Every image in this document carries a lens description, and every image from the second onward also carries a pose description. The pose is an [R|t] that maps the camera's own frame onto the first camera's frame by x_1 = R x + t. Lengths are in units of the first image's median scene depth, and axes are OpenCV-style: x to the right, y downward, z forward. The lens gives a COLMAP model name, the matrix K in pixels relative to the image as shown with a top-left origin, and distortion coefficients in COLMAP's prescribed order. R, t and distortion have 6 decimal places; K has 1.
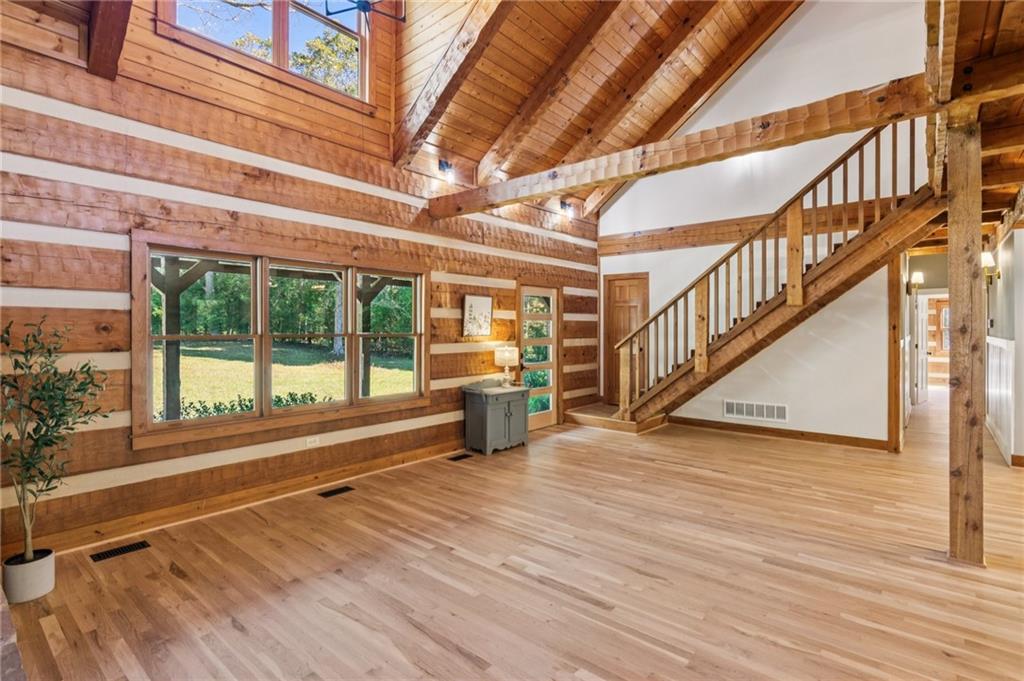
lens RADIAL K [[496.2, 0, 512.1], [0, 496.2, 333.2], [0, 0, 1]] dist [-0.001229, -0.000066]
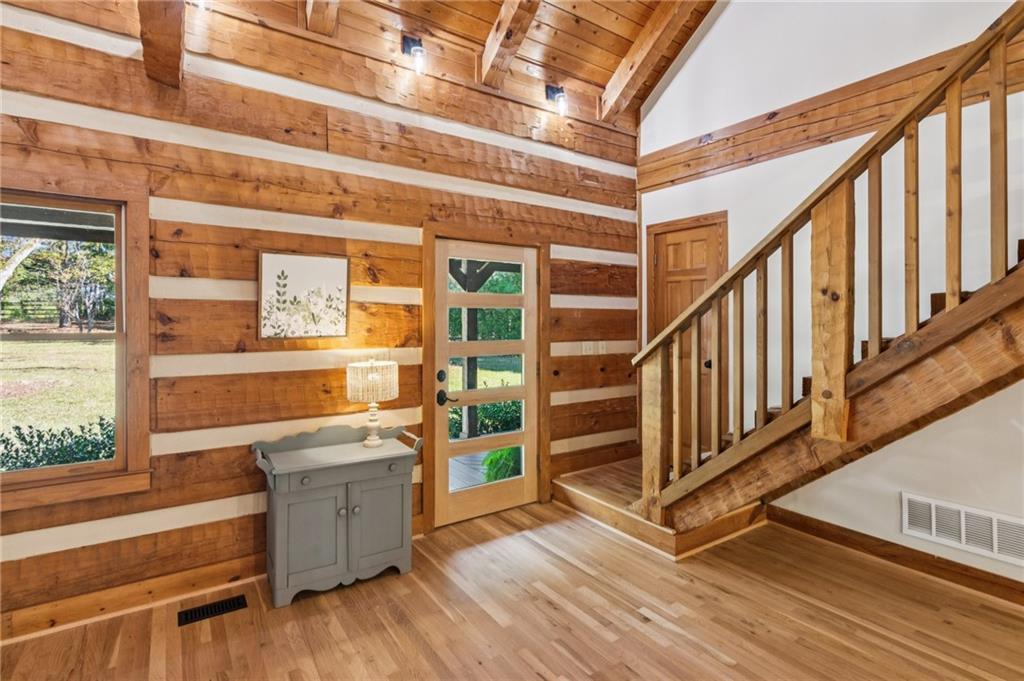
lens RADIAL K [[499.5, 0, 514.0], [0, 499.5, 321.9], [0, 0, 1]] dist [-0.000432, 0.000158]
pose [[0.965049, 0.001615, -0.262063, 0.223934], [-0.004546, 0.999934, -0.010579, -0.004941], [0.262029, 0.011401, 0.964993, 0.513171]]
